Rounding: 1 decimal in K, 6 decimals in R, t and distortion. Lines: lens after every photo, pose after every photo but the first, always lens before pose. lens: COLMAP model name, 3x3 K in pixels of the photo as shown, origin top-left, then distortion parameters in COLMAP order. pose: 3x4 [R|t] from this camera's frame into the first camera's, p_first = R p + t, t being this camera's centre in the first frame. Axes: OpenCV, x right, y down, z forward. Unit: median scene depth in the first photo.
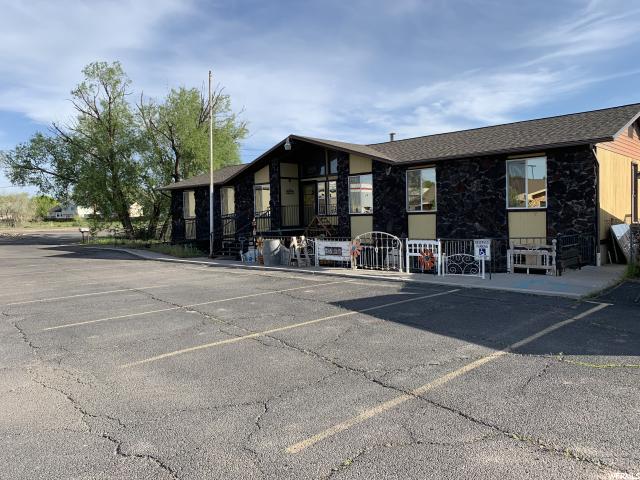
lens RADIAL K [[479.0, 0, 320.0], [0, 479.0, 240.0], [0, 0, 1]] dist [0.118876, -0.243800]
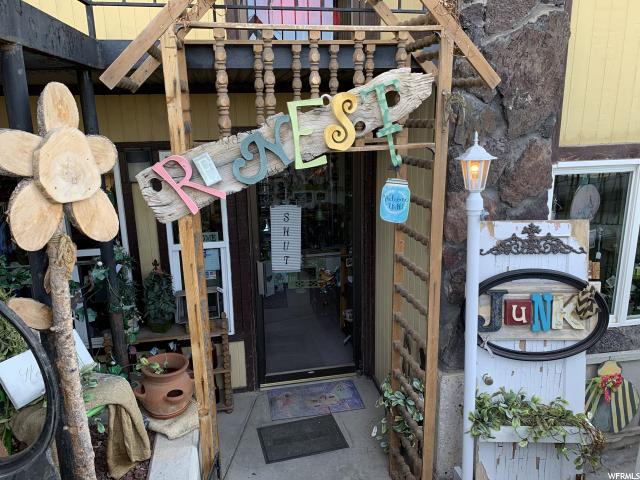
lens RADIAL K [[484.1, 0, 317.4], [0, 484.1, 236.2], [0, 0, 1]] dist [0.057086, -0.081782]
pose [[0.588040, -0.185775, 0.787209, -0.100797], [0.043722, 0.979143, 0.198410, 0.000204], [-0.807650, -0.082255, 0.583898, 1.071411]]
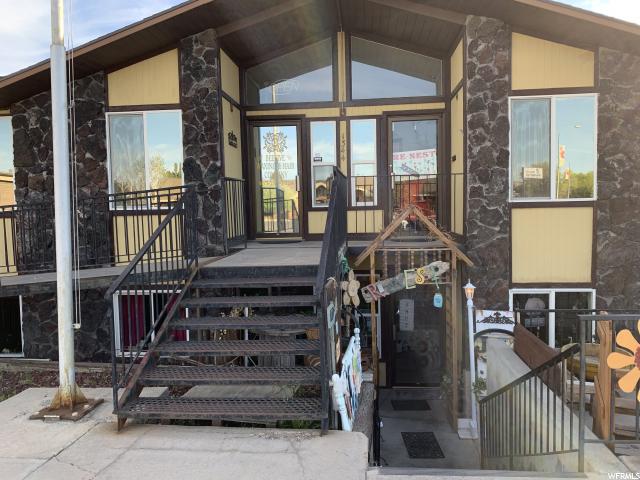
lens RADIAL K [[484.1, 0, 317.4], [0, 484.1, 236.2], [0, 0, 1]] dist [0.057086, -0.081782]
pose [[0.790367, -0.022961, 0.612203, -0.300778], [0.029413, 0.999567, -0.000485, -0.036535], [-0.611927, 0.018390, 0.790700, 0.881950]]
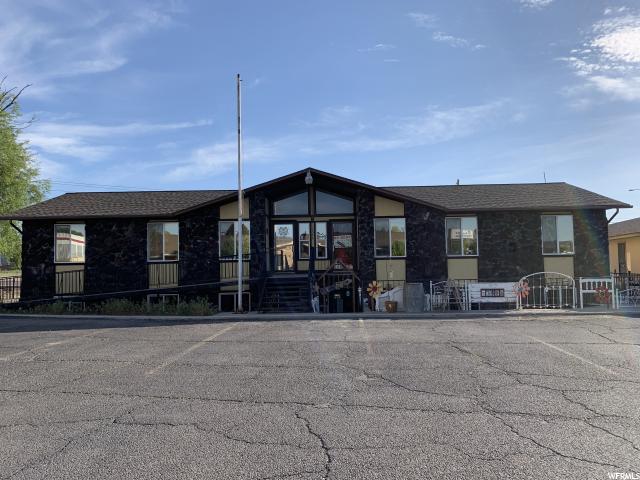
lens RADIAL K [[485.5, 0, 320.0], [0, 485.5, 240.0], [0, 0, 1]] dist [0.085908, -0.162232]
pose [[0.738473, 0.041774, 0.672988, -0.737806], [0.031779, 0.994814, -0.096621, 0.000794], [-0.673534, 0.092739, 0.733315, 0.398921]]
